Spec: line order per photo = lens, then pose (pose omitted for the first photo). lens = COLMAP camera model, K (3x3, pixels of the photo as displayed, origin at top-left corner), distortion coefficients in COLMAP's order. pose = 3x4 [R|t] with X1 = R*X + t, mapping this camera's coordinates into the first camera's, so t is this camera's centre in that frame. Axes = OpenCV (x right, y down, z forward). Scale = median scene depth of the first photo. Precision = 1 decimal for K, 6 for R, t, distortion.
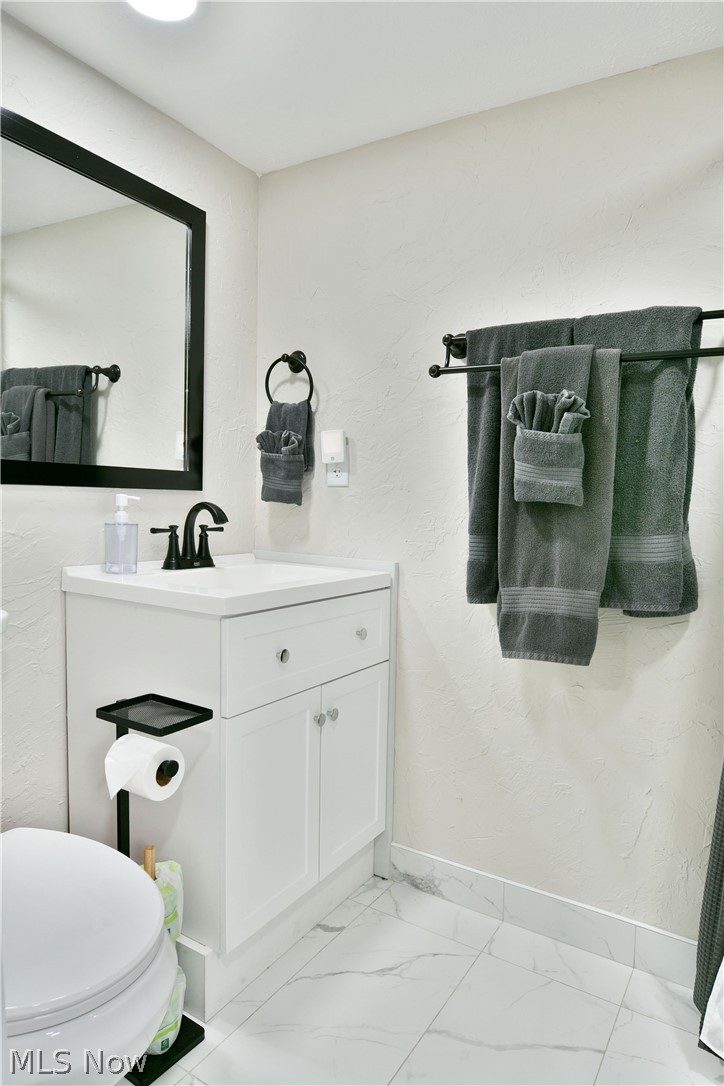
lens RADIAL K [[668.5, 0, 362.0], [0, 668.5, 543.0], [0, 0, 1]] dist [-0.012627, -0.005232]
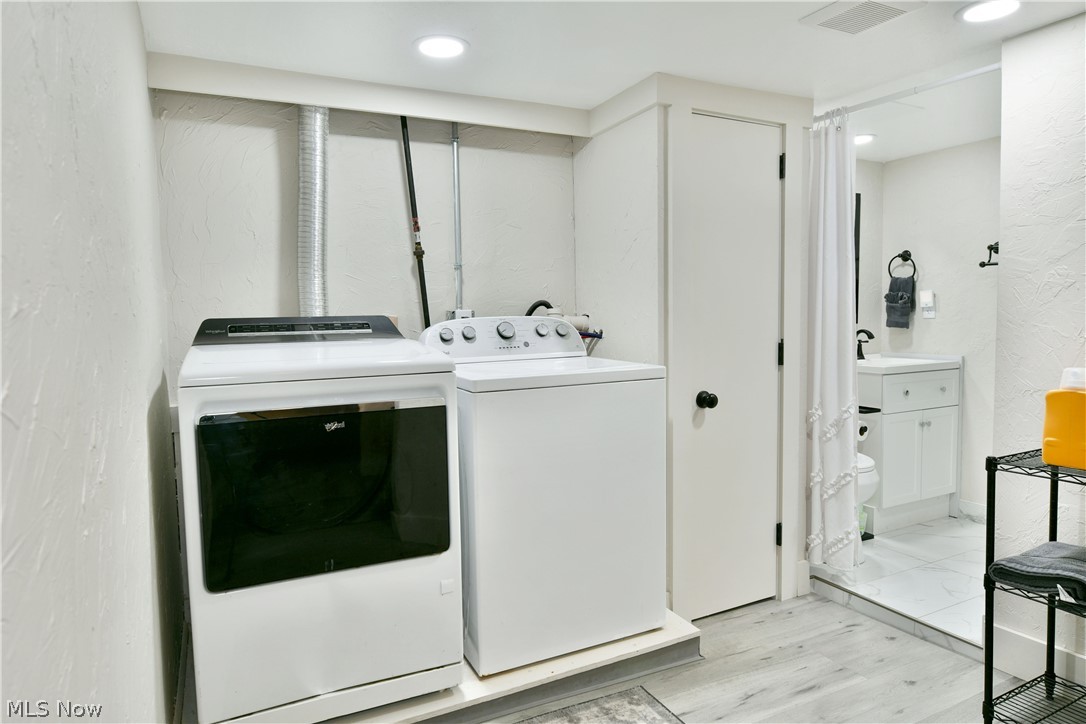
lens RADIAL K [[668.5, 0, 539.8], [0, 668.5, 359.1], [0, 0, 1]] dist [-0.012627, -0.005232]
pose [[0.859099, 0.005446, -0.511780, -0.018916], [0.000473, 0.999935, 0.011434, 0.011654], [0.511809, -0.010065, 0.859040, -1.294191]]
